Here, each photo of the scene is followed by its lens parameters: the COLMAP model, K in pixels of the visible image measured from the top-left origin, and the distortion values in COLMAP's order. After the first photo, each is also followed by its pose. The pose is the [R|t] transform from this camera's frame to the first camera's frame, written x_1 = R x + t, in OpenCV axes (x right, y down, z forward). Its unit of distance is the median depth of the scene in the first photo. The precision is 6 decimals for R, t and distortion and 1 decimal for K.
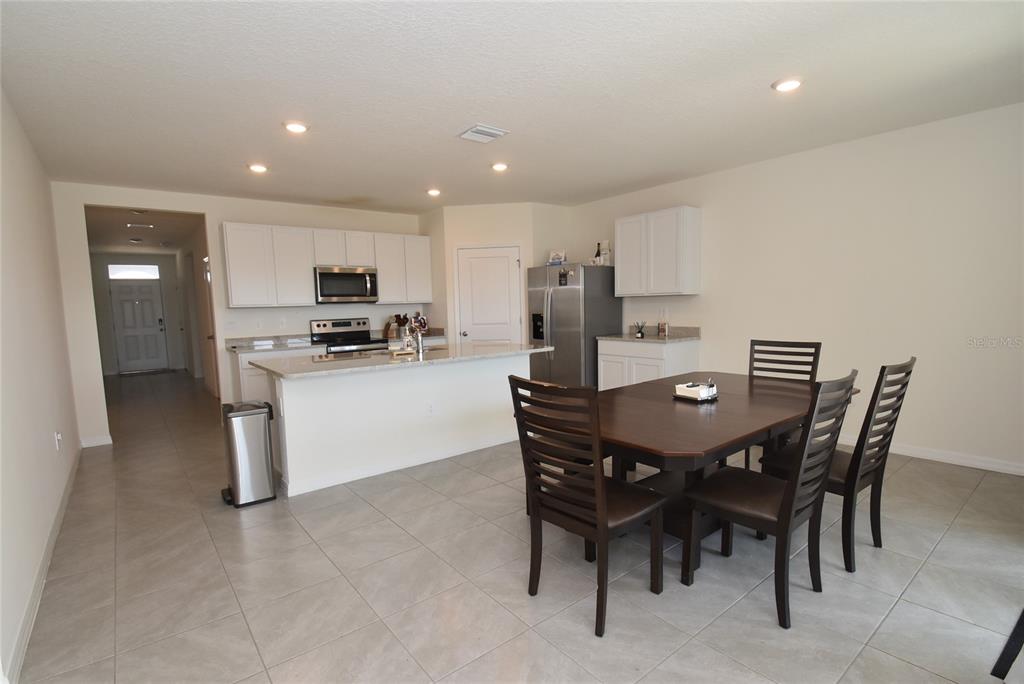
lens RADIAL K [[488.6, 0, 510.6], [0, 488.6, 338.8], [0, 0, 1]] dist [0.002942, -0.014894]
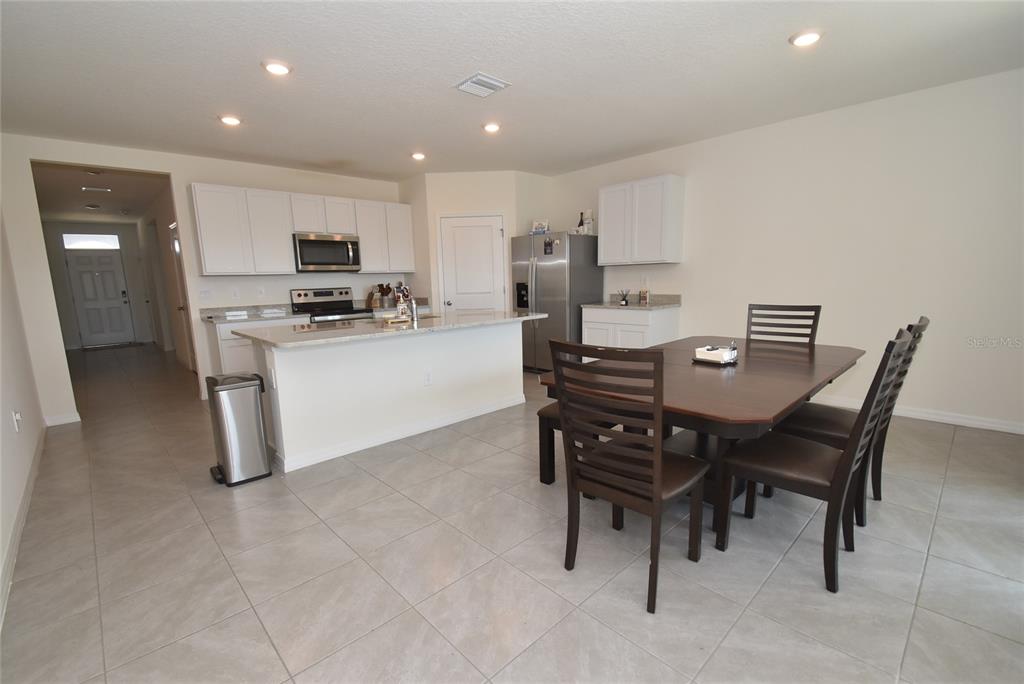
lens RADIAL K [[454.8, 0, 512.0], [0, 454.8, 342.0], [0, 0, 1]] dist [0.009049, -0.014431]
pose [[0.996427, -0.012616, 0.083505, -0.079645], [0.006921, 0.997652, 0.068143, 0.012380], [-0.084169, -0.067321, 0.994175, 0.092704]]
